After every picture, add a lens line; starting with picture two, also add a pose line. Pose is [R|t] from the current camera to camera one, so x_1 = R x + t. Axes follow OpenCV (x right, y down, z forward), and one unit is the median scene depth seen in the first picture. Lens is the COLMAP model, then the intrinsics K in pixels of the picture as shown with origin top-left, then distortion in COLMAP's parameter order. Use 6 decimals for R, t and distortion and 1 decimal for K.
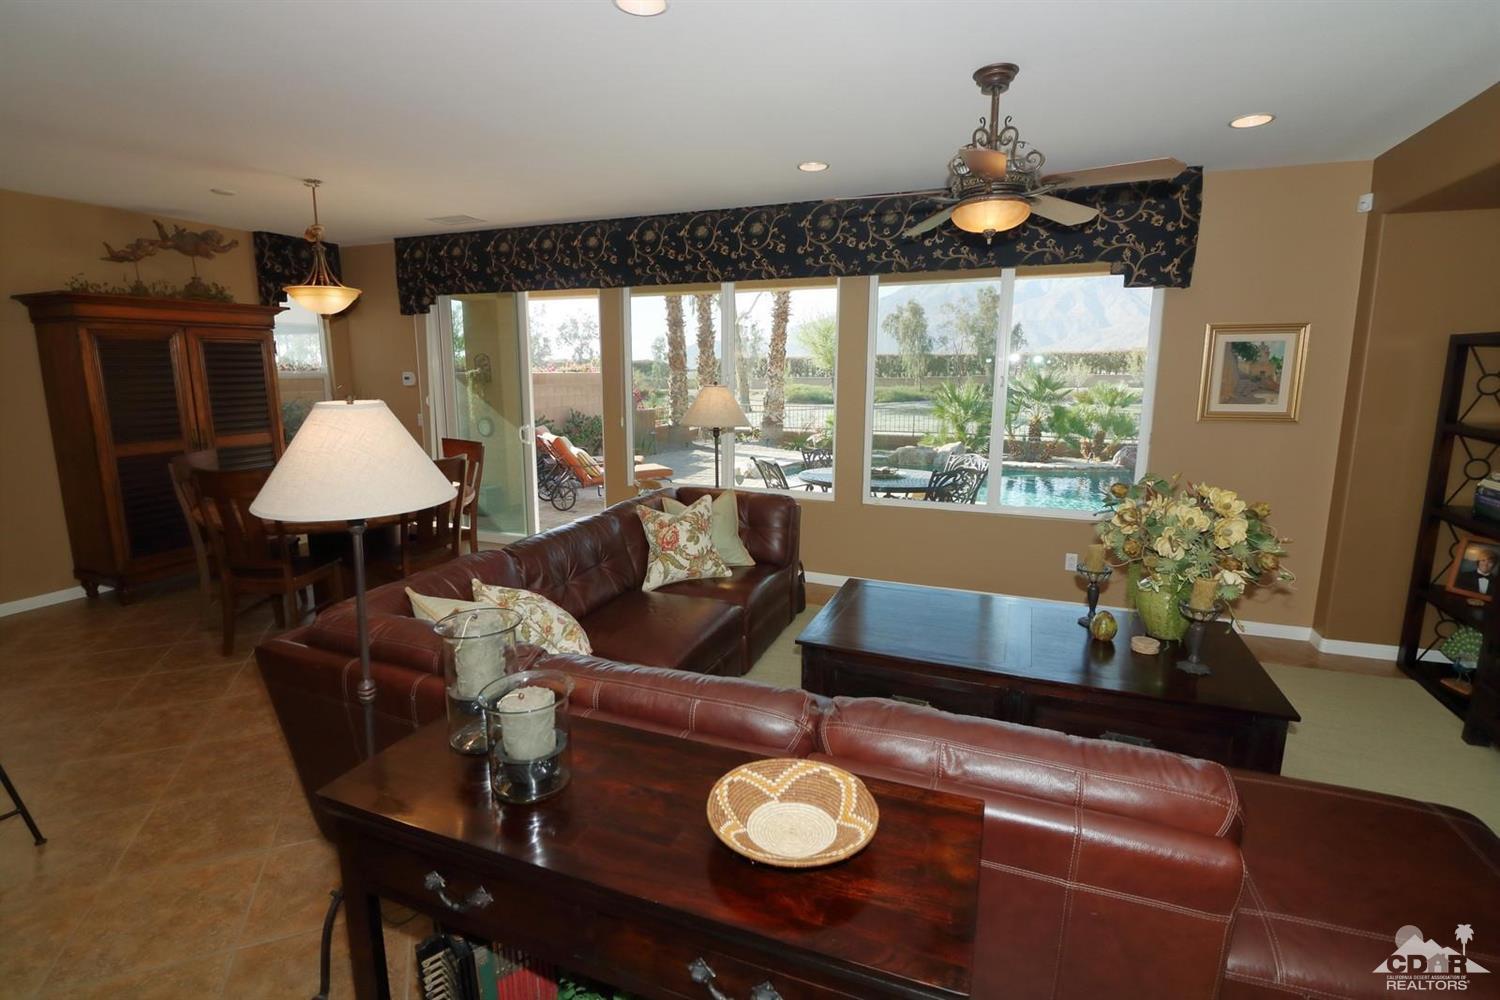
lens RADIAL K [[696.3, 0, 751.1], [0, 696.3, 502.4], [0, 0, 1]] dist [-0.011677, -0.004696]
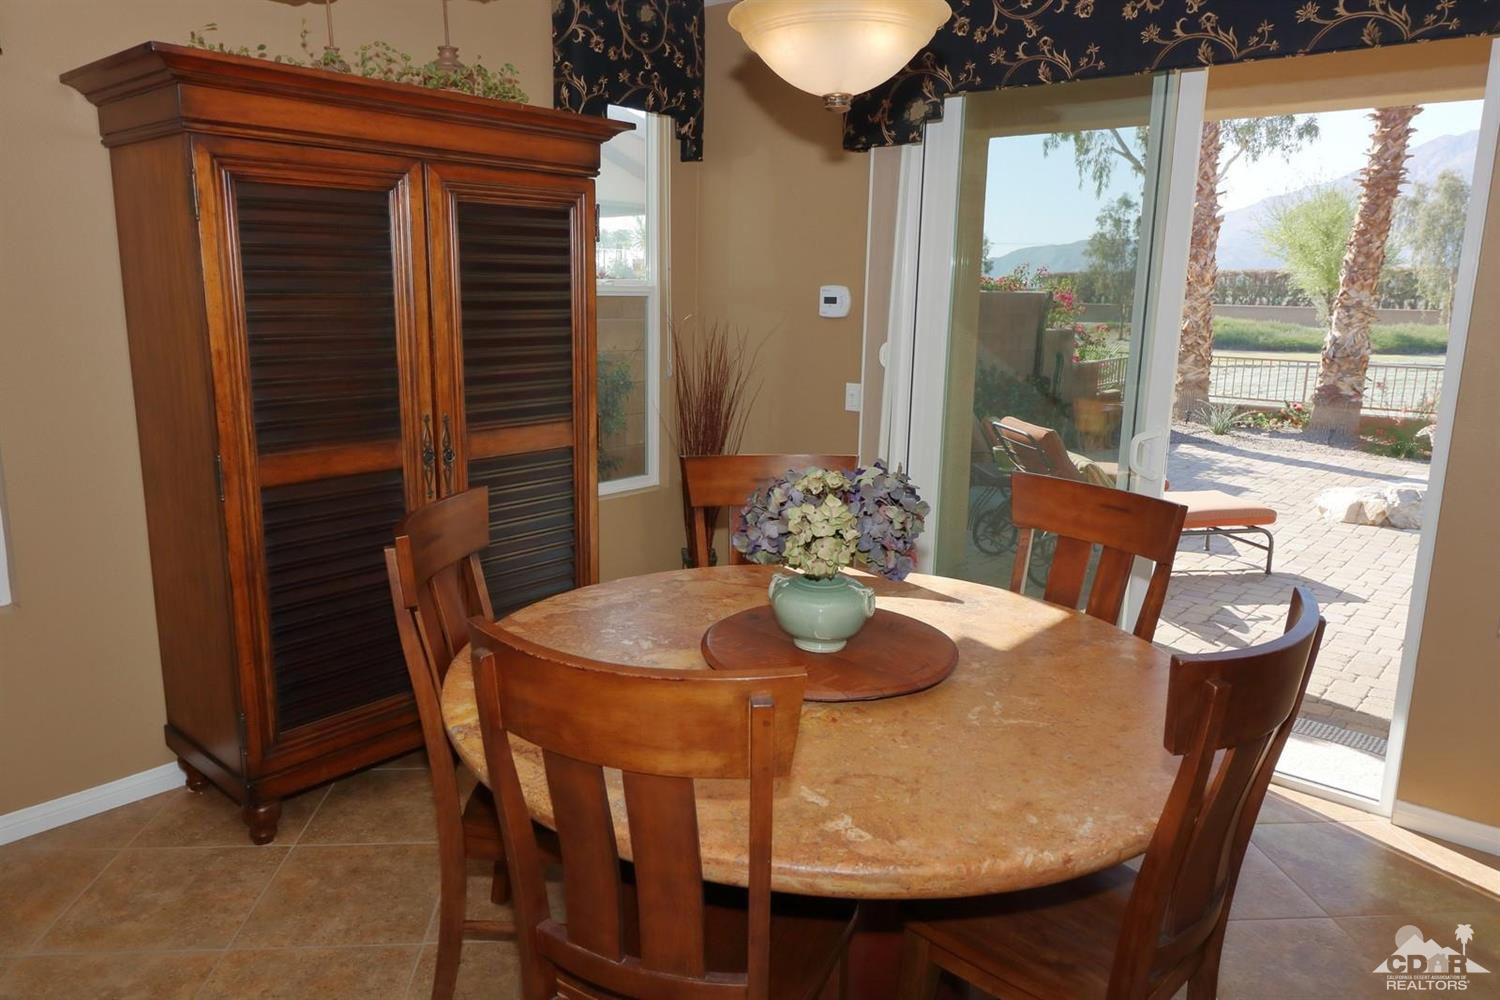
lens RADIAL K [[991.1, 0, 745.4], [0, 991.1, 500.4], [0, 0, 1]] dist [-0.000581, 0.002857]
pose [[0.951421, 0.079064, -0.297569, -0.417338], [-0.072287, 0.996813, 0.033728, -0.083631], [0.299288, -0.010579, 0.954104, 0.459720]]
